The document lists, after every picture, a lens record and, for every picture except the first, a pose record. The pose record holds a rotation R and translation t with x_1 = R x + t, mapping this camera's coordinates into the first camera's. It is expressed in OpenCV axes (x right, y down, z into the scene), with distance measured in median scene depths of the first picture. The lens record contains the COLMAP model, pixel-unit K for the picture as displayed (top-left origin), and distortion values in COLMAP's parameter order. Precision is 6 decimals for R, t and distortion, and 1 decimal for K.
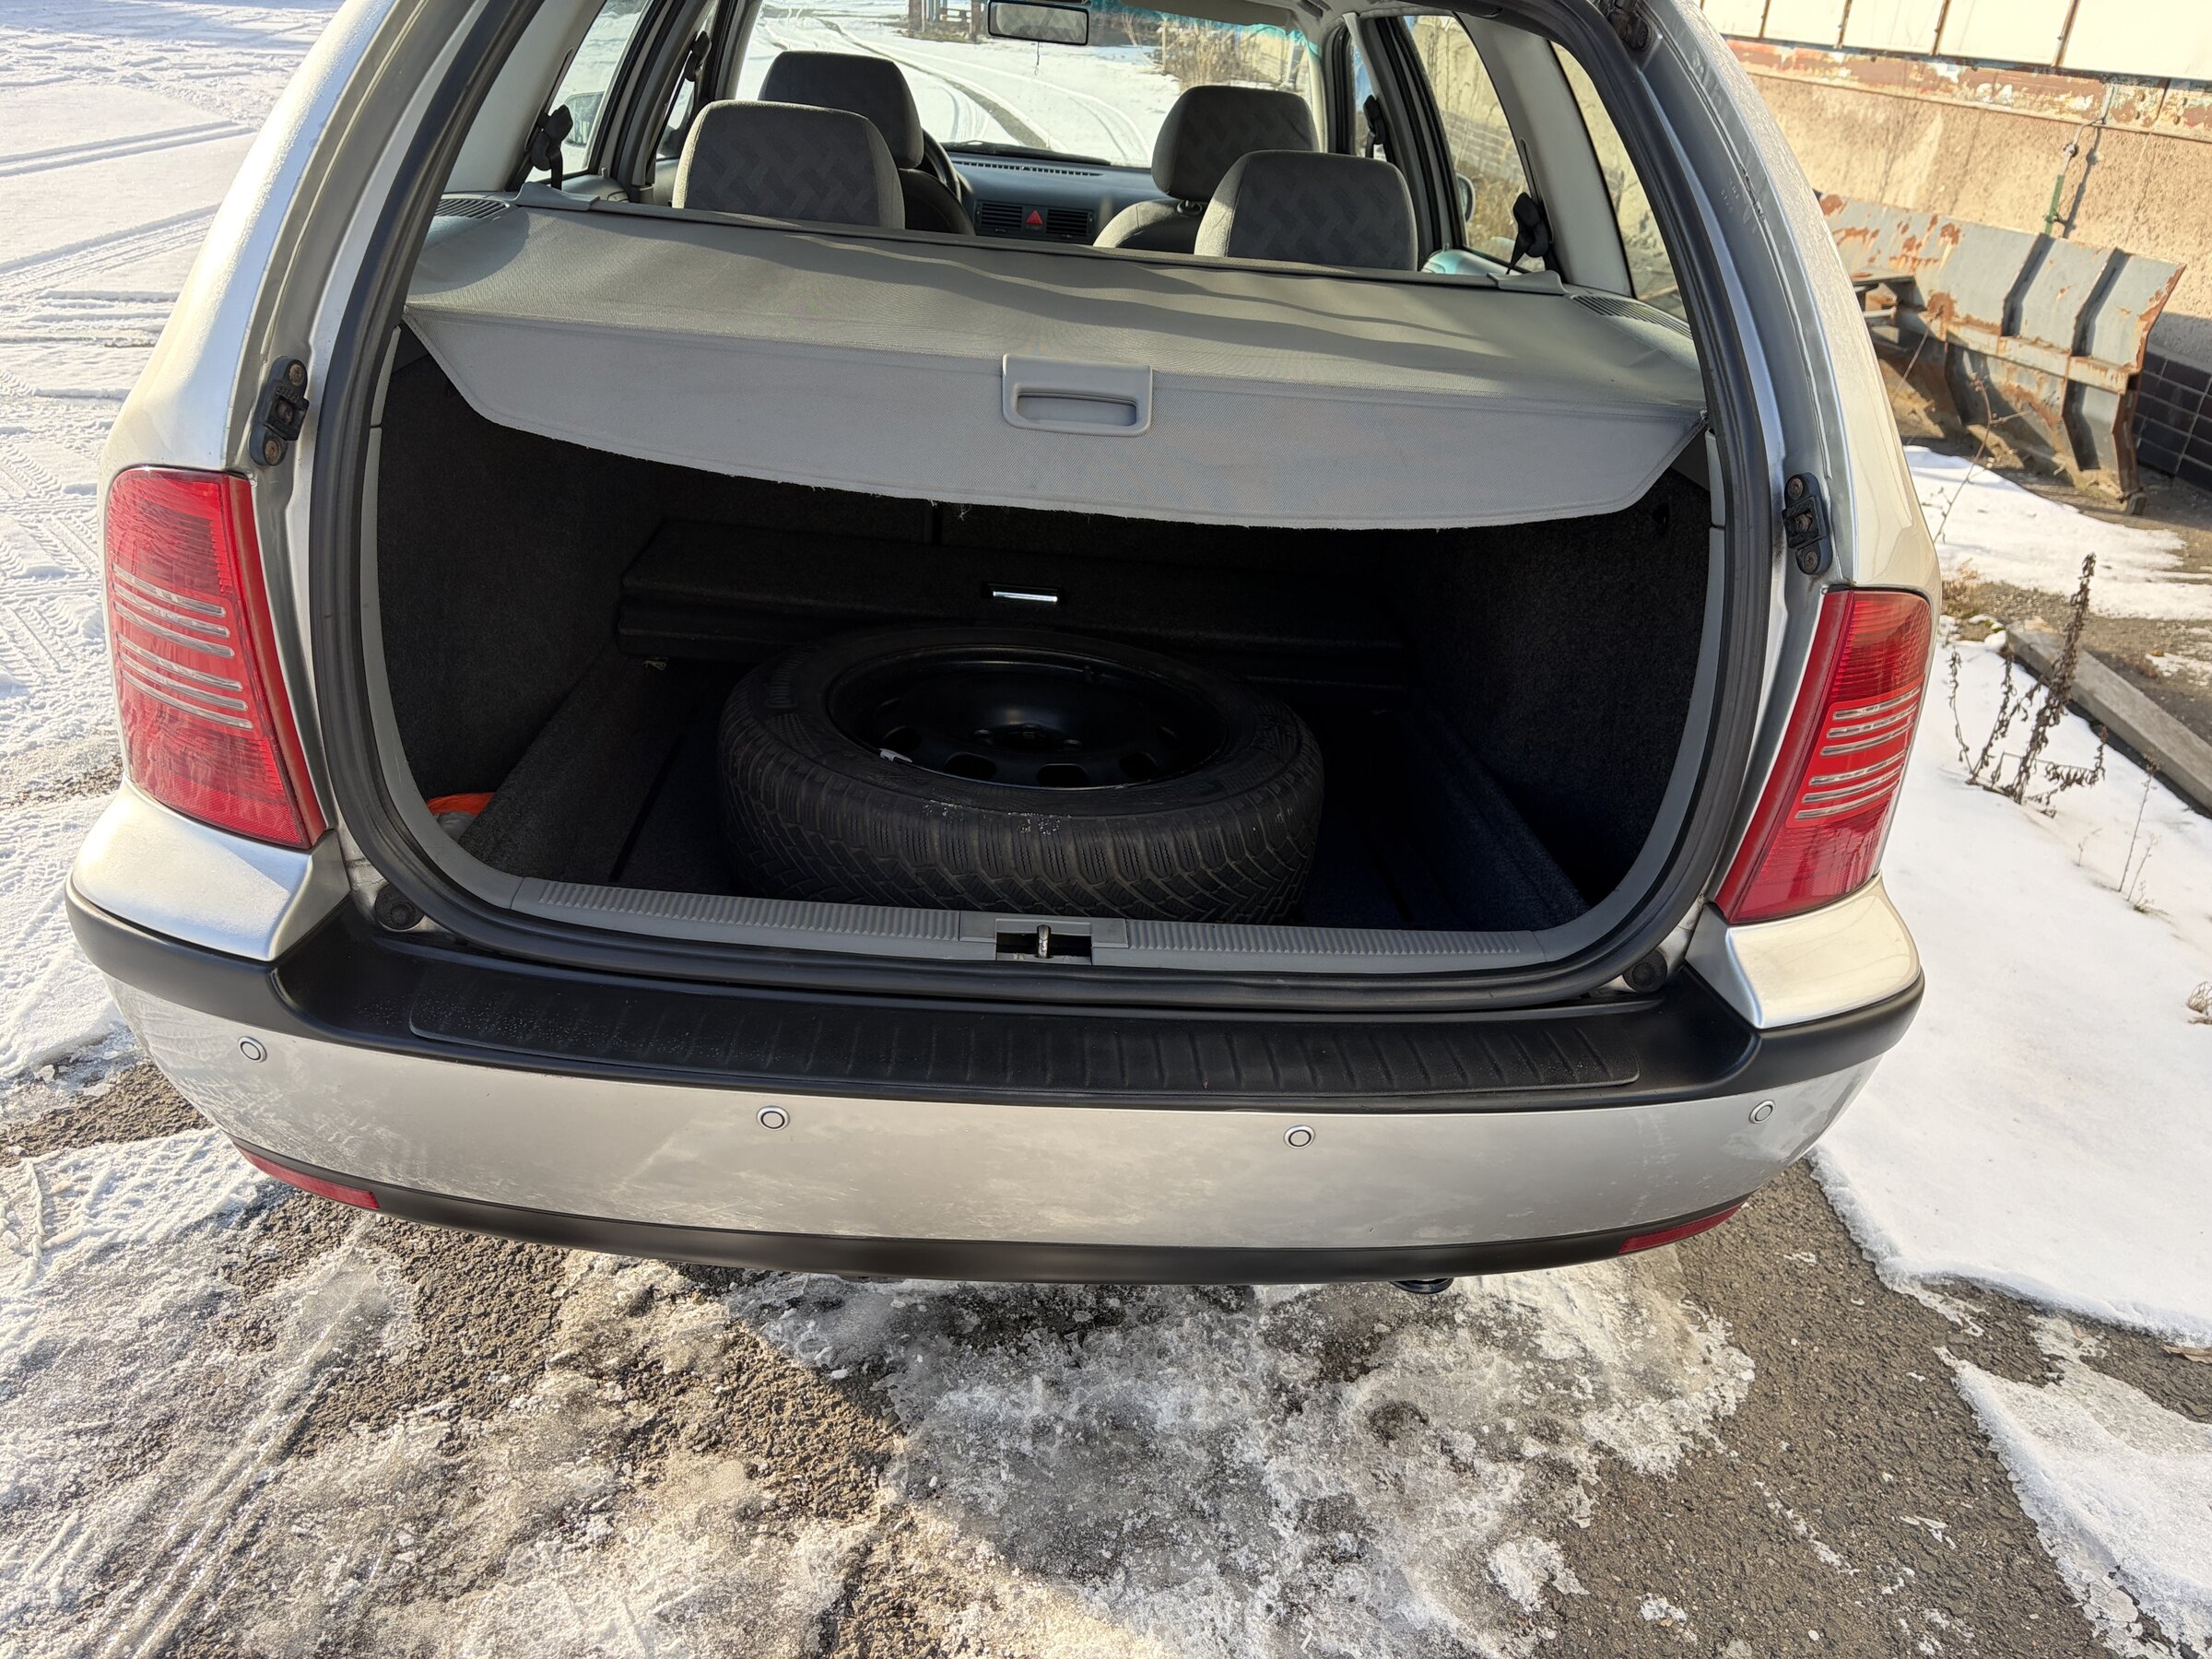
lens RADIAL K [[1685.4, 0, 1117.8], [0, 1685.4, 851.6], [0, 0, 1]] dist [0.070242, -0.076887]
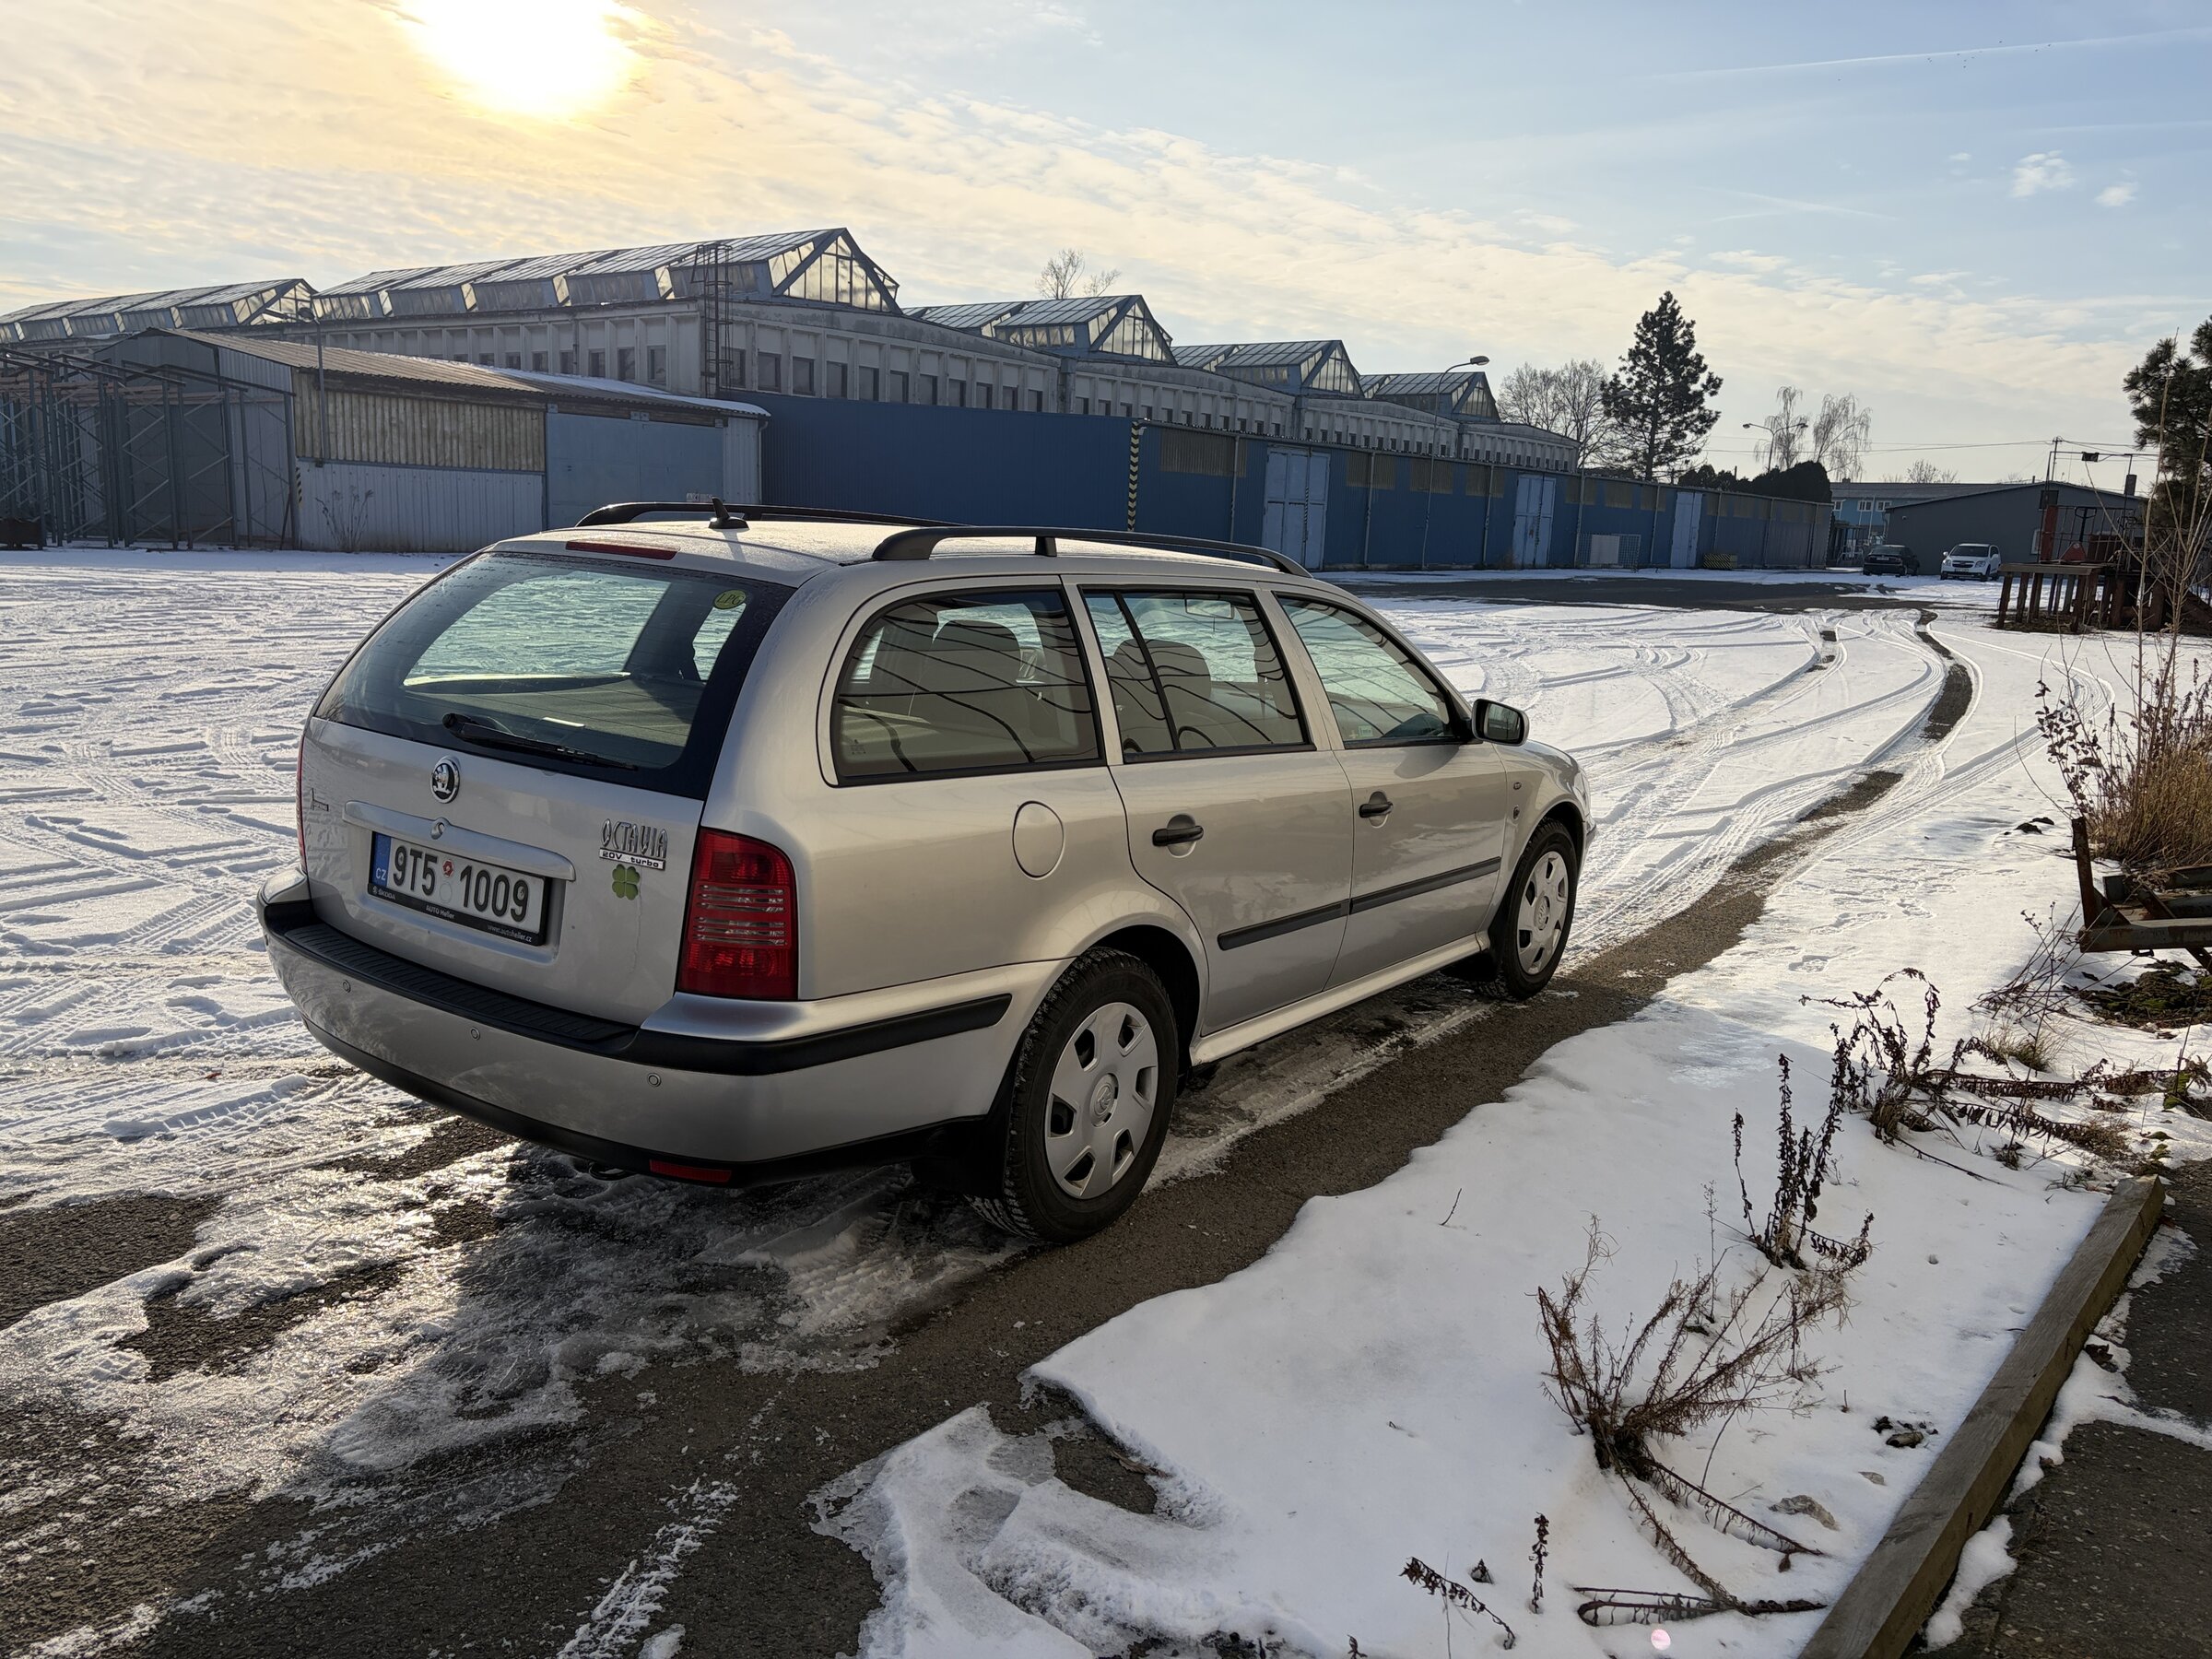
lens RADIAL K [[1685.4, 0, 1064.1], [0, 1685.4, 854.7], [0, 0, 1]] dist [0.070242, -0.076887]
pose [[0.770273, 0.086646, -0.631800, 0.887464], [-0.278418, 0.937011, -0.210936, 0.085112], [0.573727, 0.338383, 0.745878, -0.138560]]
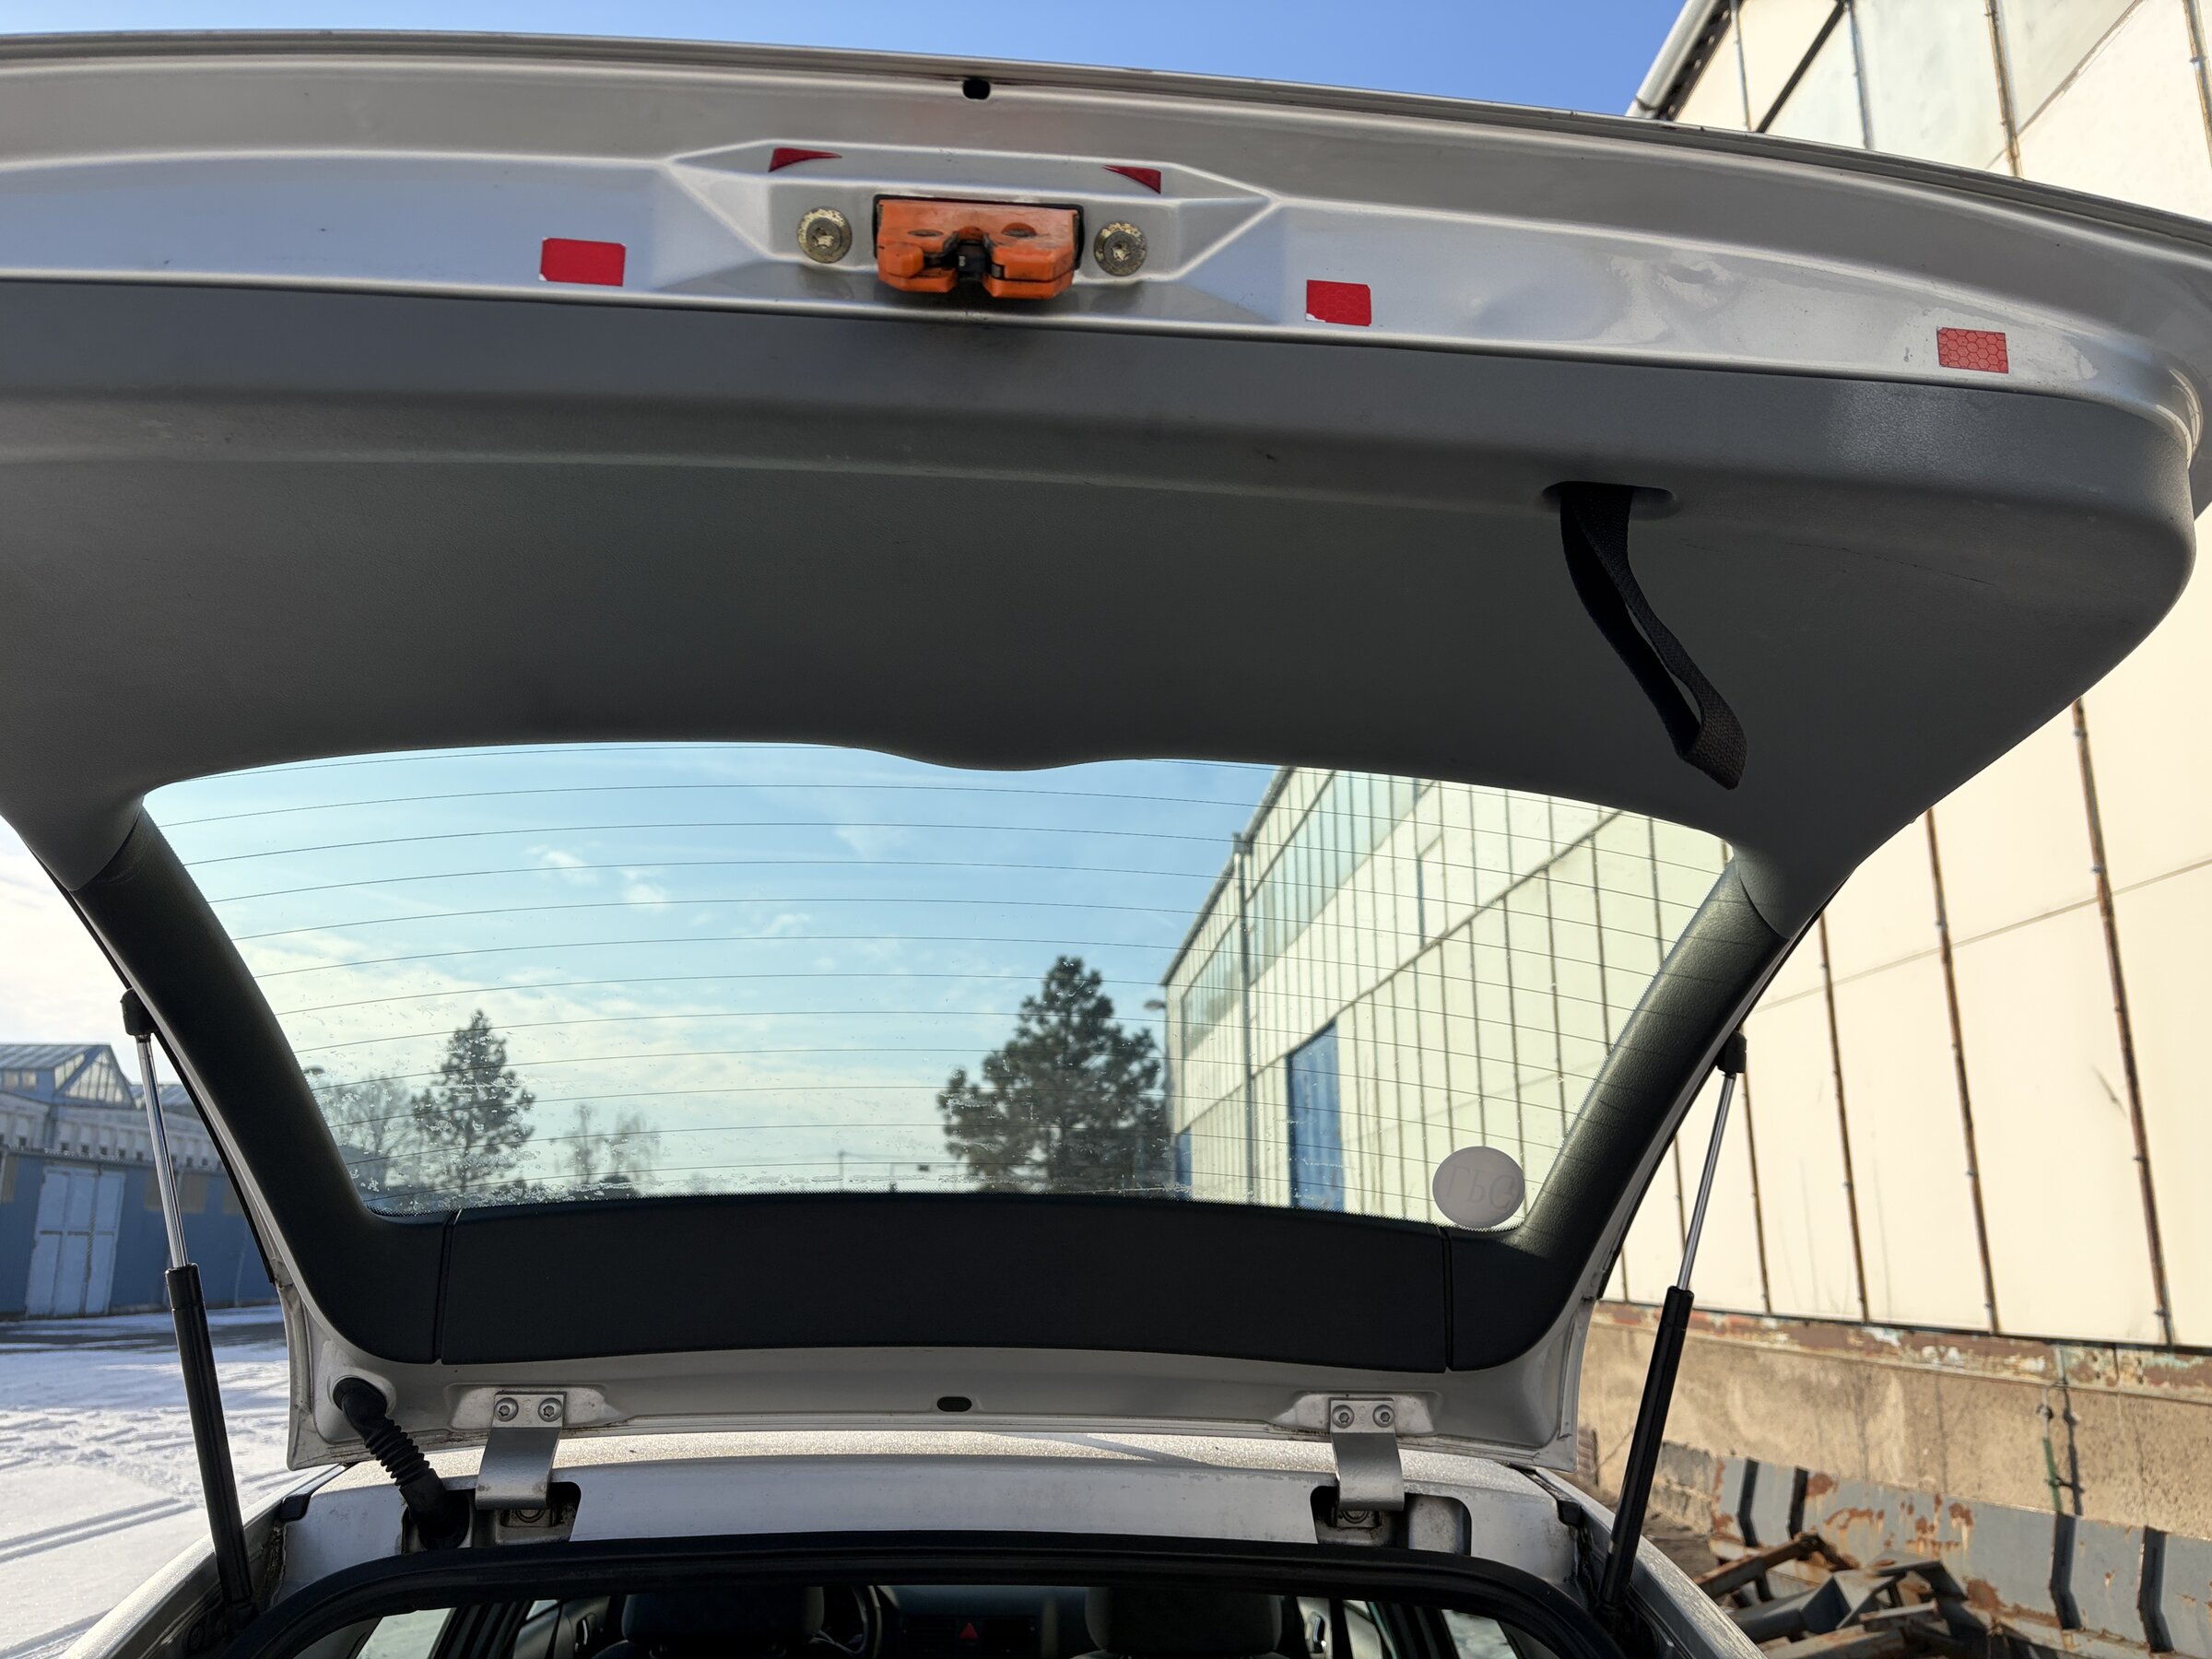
lens RADIAL K [[1685.4, 0, 1118.5], [0, 1685.4, 829.2], [0, 0, 1]] dist [0.070242, -0.076887]
pose [[0.997153, -0.065058, 0.038112, 0.025874], [0.074094, 0.751851, -0.655157, -0.115815], [0.013969, 0.656116, 0.754531, 0.069685]]
